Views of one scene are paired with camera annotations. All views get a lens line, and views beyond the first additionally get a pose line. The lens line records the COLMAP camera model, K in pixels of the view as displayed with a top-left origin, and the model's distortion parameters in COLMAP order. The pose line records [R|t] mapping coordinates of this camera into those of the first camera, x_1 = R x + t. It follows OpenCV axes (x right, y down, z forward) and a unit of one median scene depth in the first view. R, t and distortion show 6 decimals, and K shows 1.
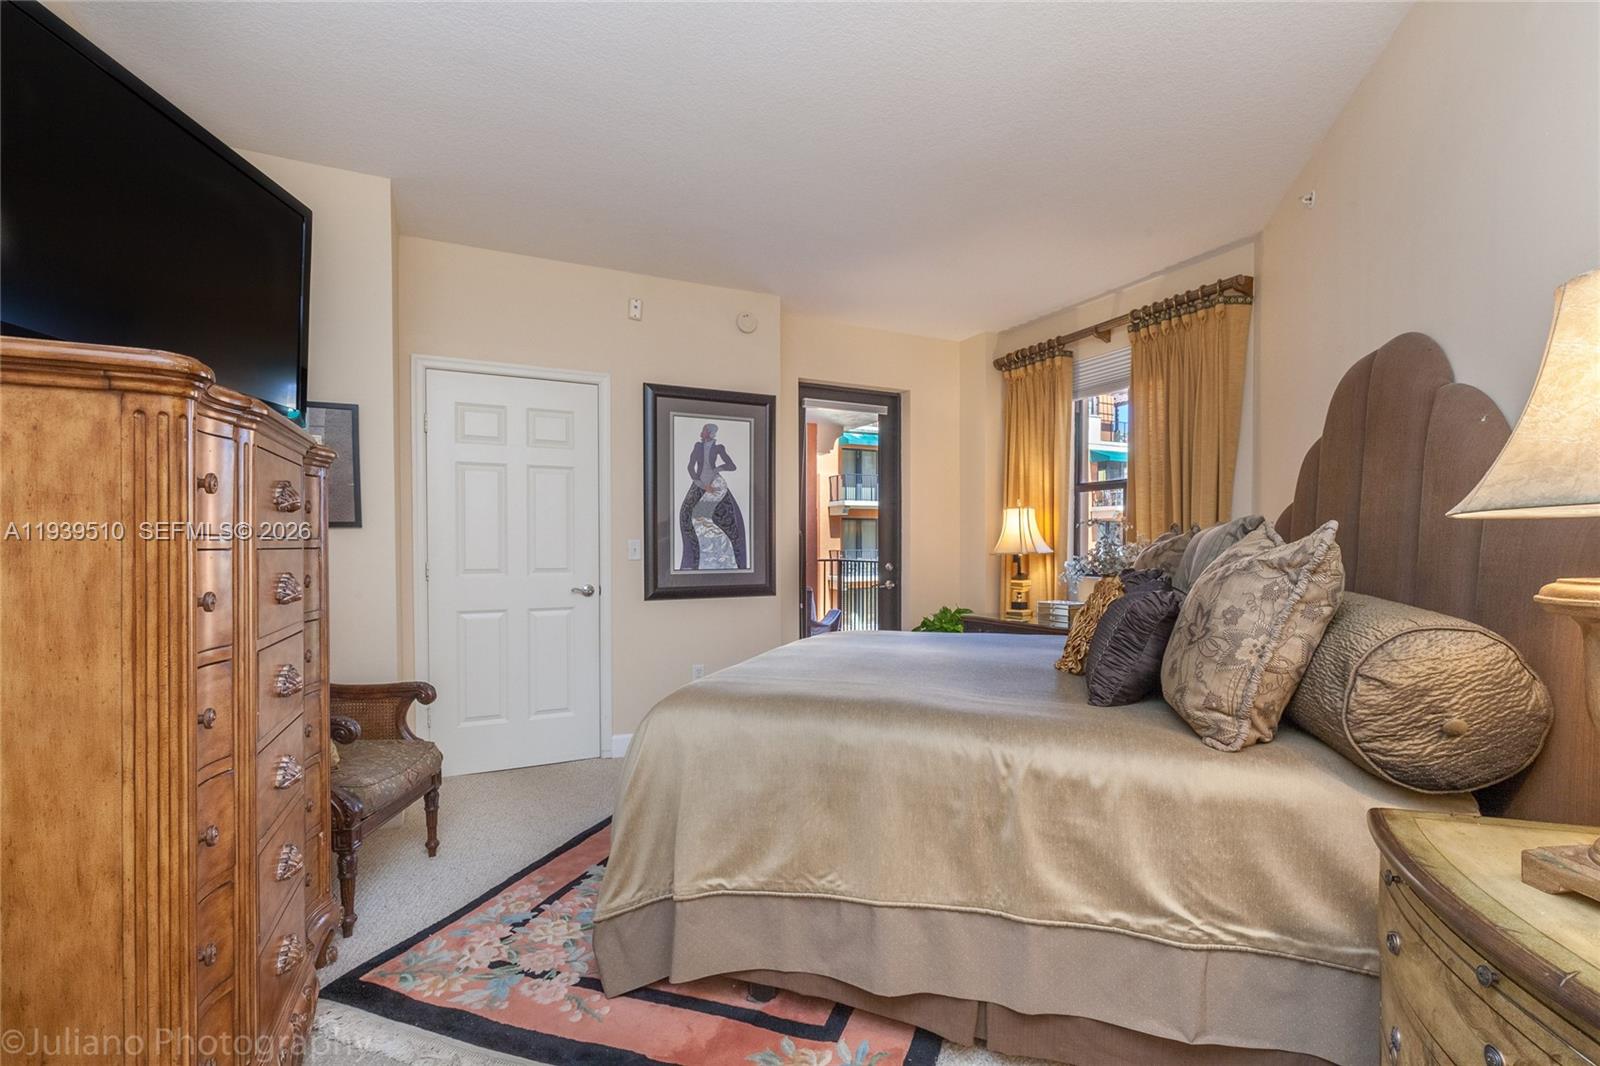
lens RADIAL K [[733.1, 0, 810.5], [0, 733.1, 543.9], [0, 0, 1]] dist [0.000198, -0.000496]
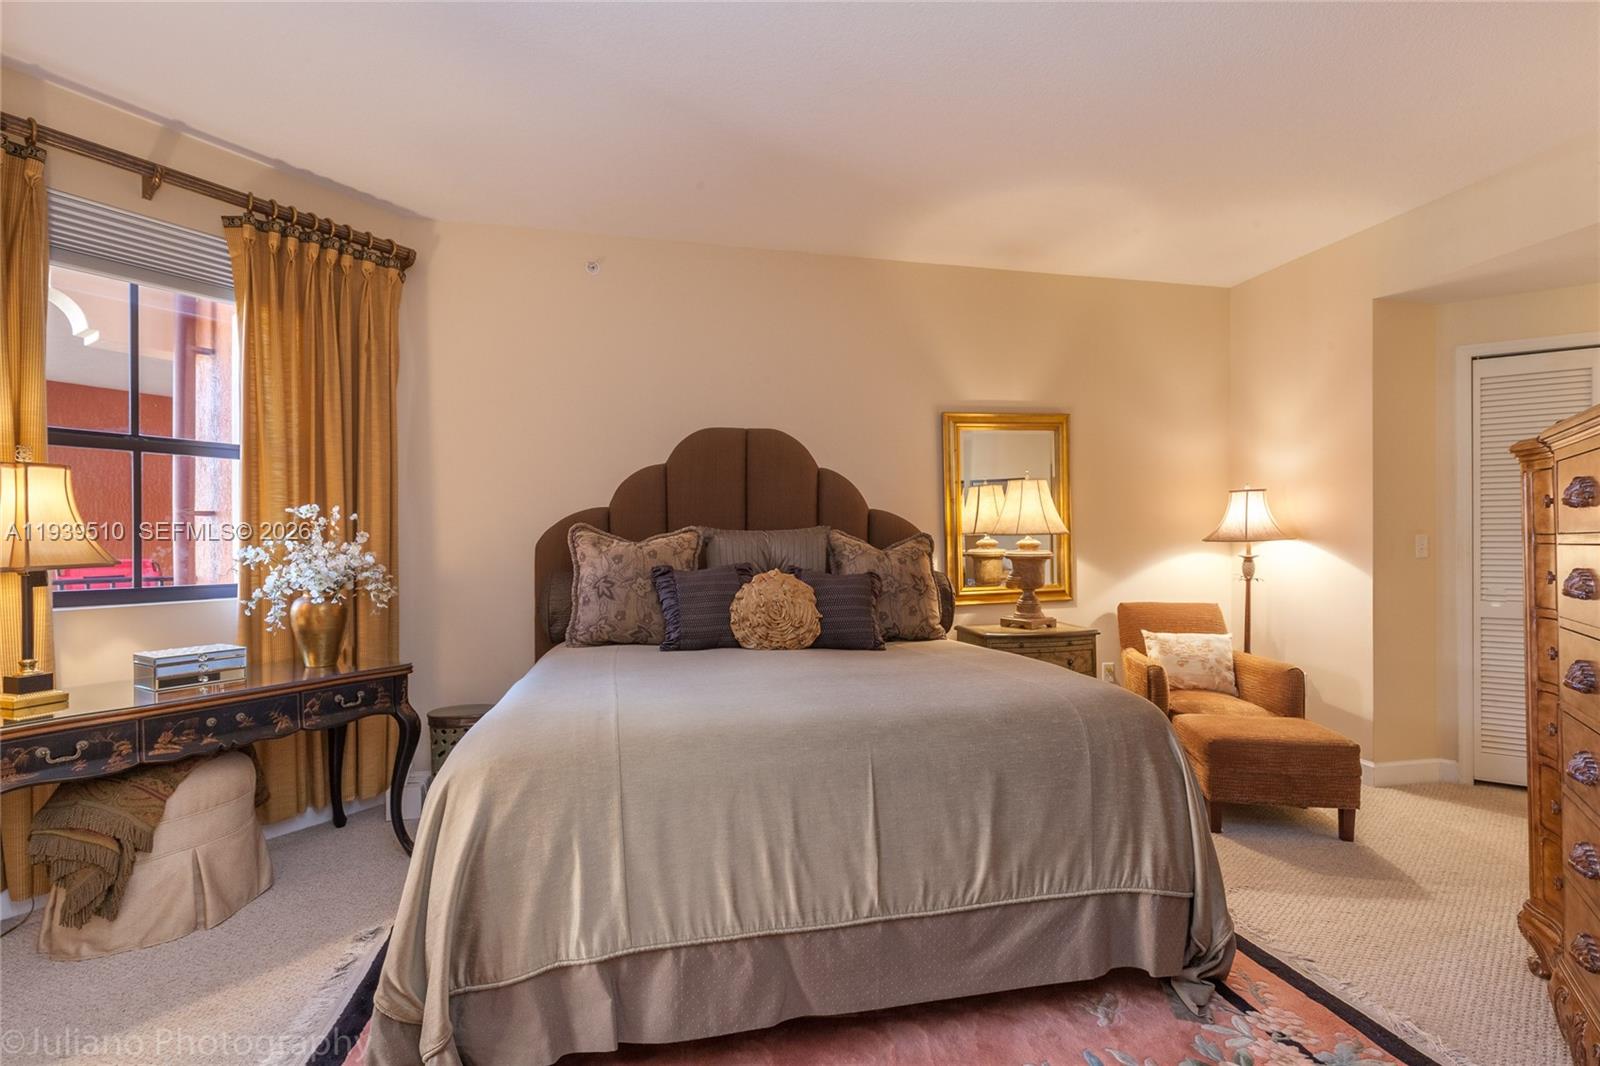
lens RADIAL K [[733.1, 0, 810.5], [0, 733.1, 543.9], [0, 0, 1]] dist [0.000198, -0.000496]
pose [[-0.545009, 0.005836, 0.838410, -0.809136], [0.011532, 0.999933, 0.000536, 0.001365], [-0.838351, 0.009960, -0.545040, 1.997524]]
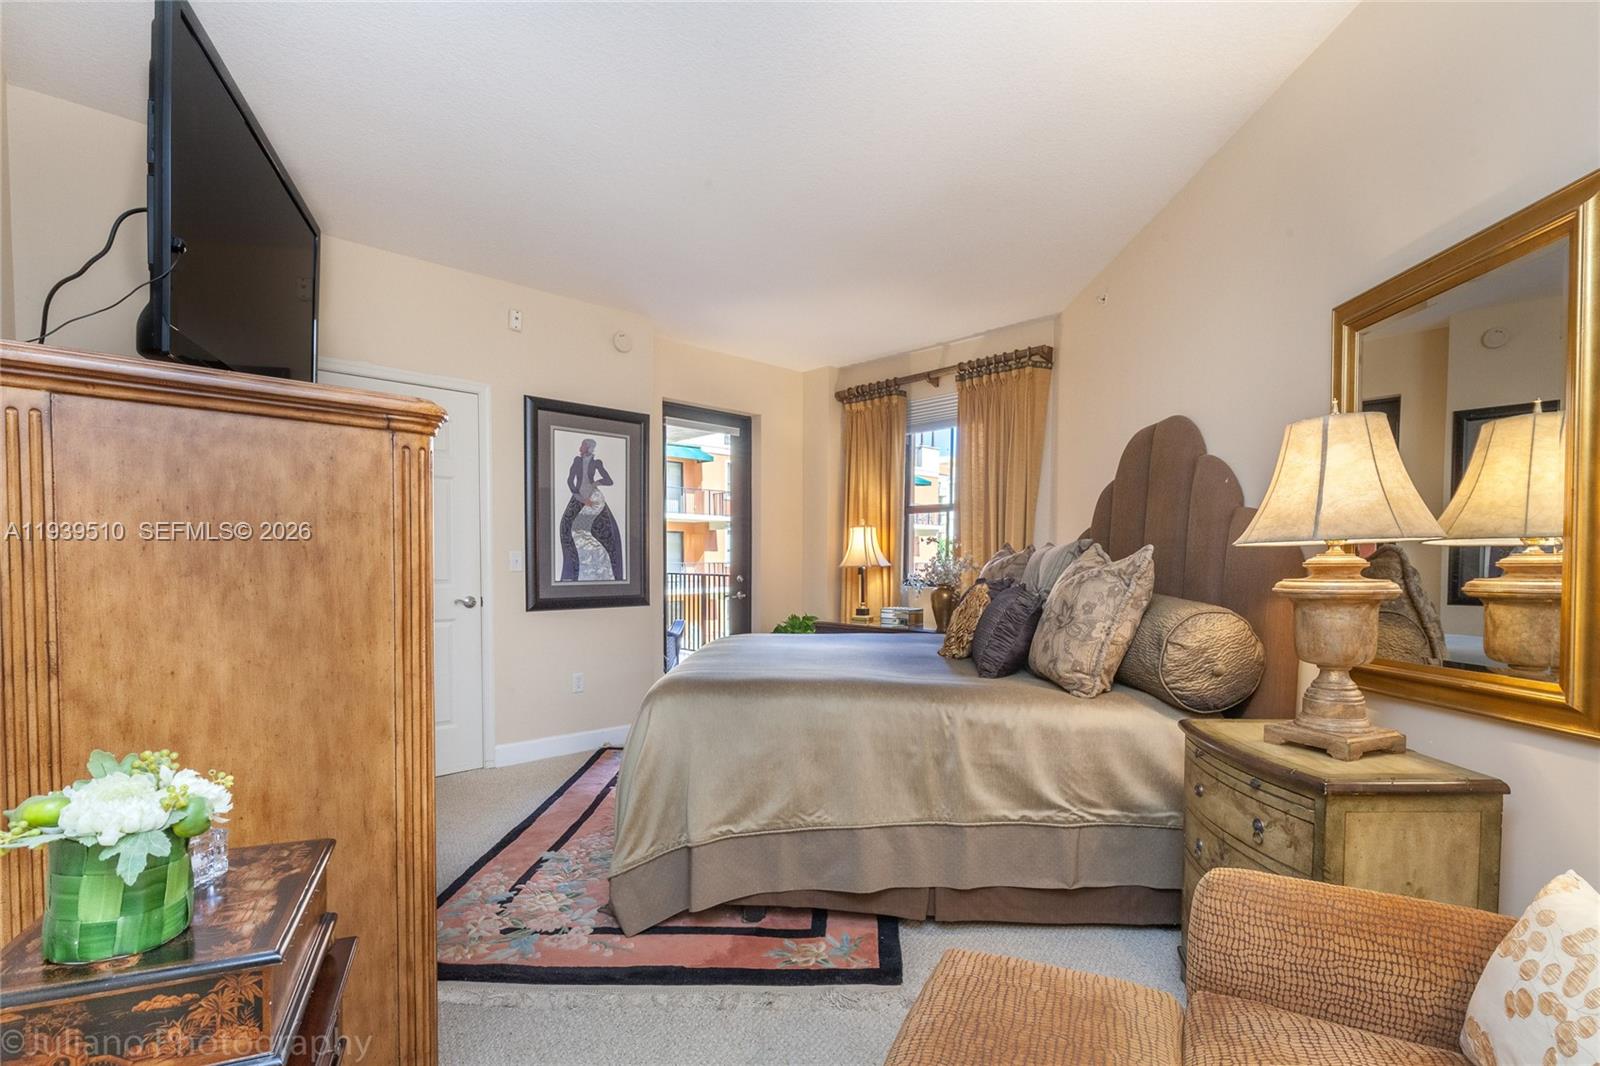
lens RADIAL K [[761.1, 0, 805.0], [0, 761.1, 577.6], [0, 0, 1]] dist [0.004652, 0.000050]
pose [[0.954195, -0.000383, 0.299186, -0.363498], [-0.007635, 0.999642, 0.025627, 0.001584], [-0.299089, -0.026737, 0.953850, -0.246030]]
